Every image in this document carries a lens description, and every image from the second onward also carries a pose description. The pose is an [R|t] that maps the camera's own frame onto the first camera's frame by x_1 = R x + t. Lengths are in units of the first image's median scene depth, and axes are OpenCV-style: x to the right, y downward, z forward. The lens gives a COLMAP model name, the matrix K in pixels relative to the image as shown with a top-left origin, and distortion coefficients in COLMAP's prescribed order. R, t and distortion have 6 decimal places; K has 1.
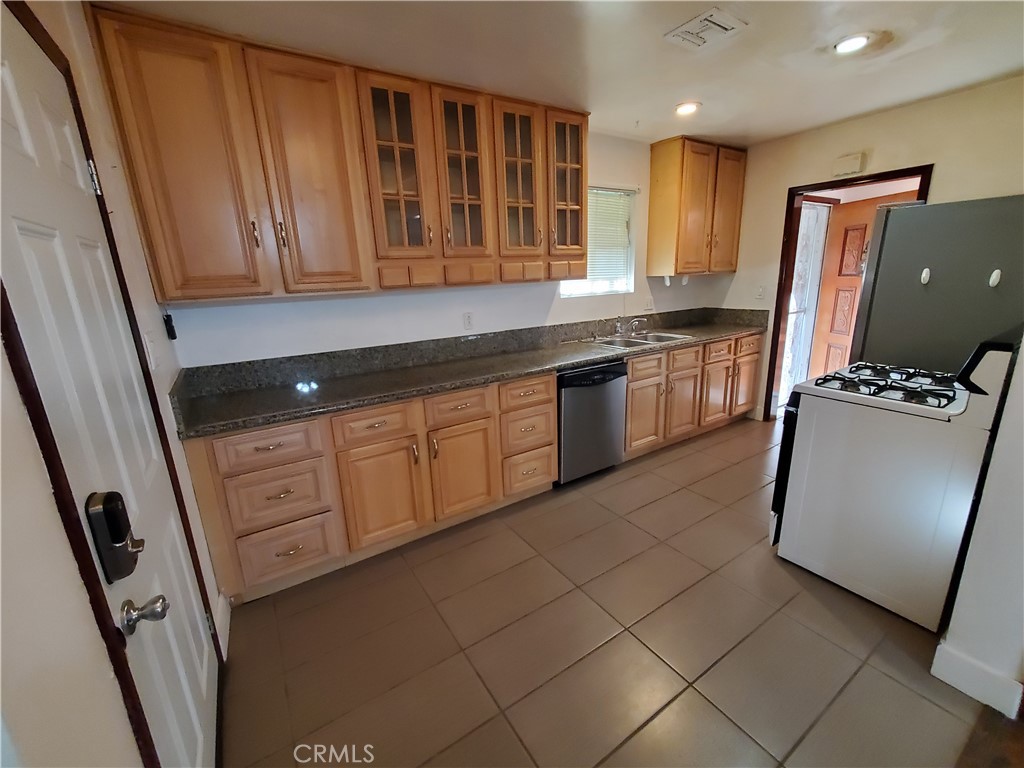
lens RADIAL K [[429.8, 0, 516.7], [0, 429.8, 381.5], [0, 0, 1]] dist [-0.001490, -0.000414]
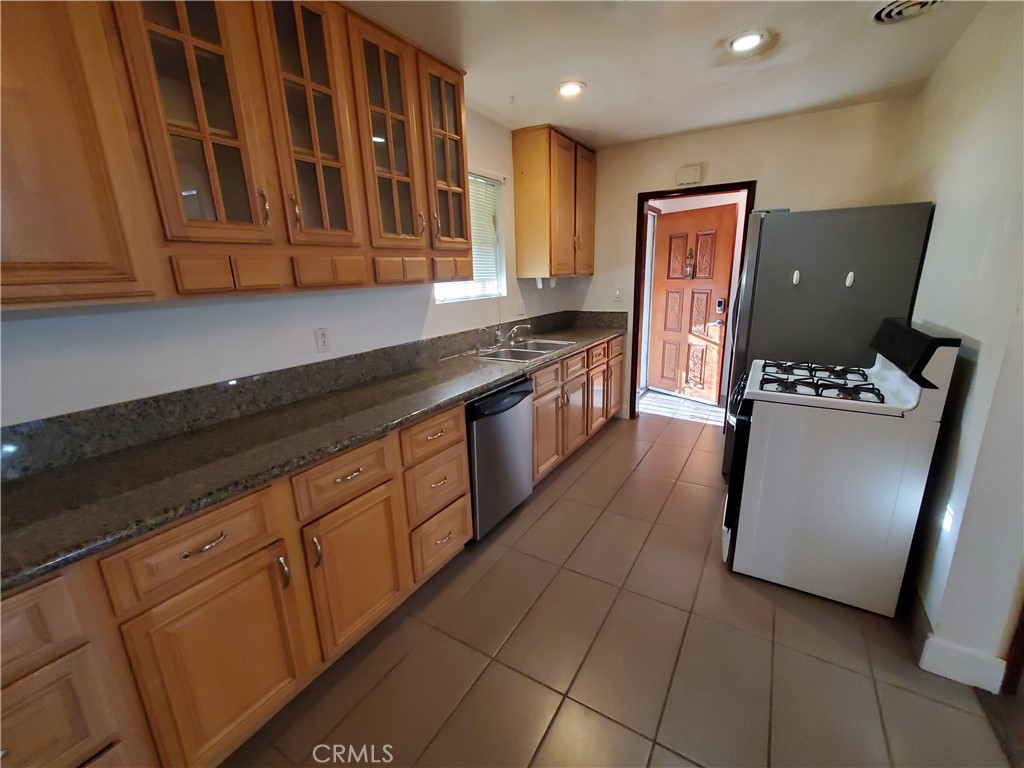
lens RADIAL K [[429.8, 0, 516.7], [0, 429.8, 381.5], [0, 0, 1]] dist [-0.001490, -0.000414]
pose [[0.900246, -0.097007, 0.424438, -0.143858], [0.101469, 0.994765, 0.012139, -0.055830], [-0.423393, 0.032139, 0.905376, 0.265420]]
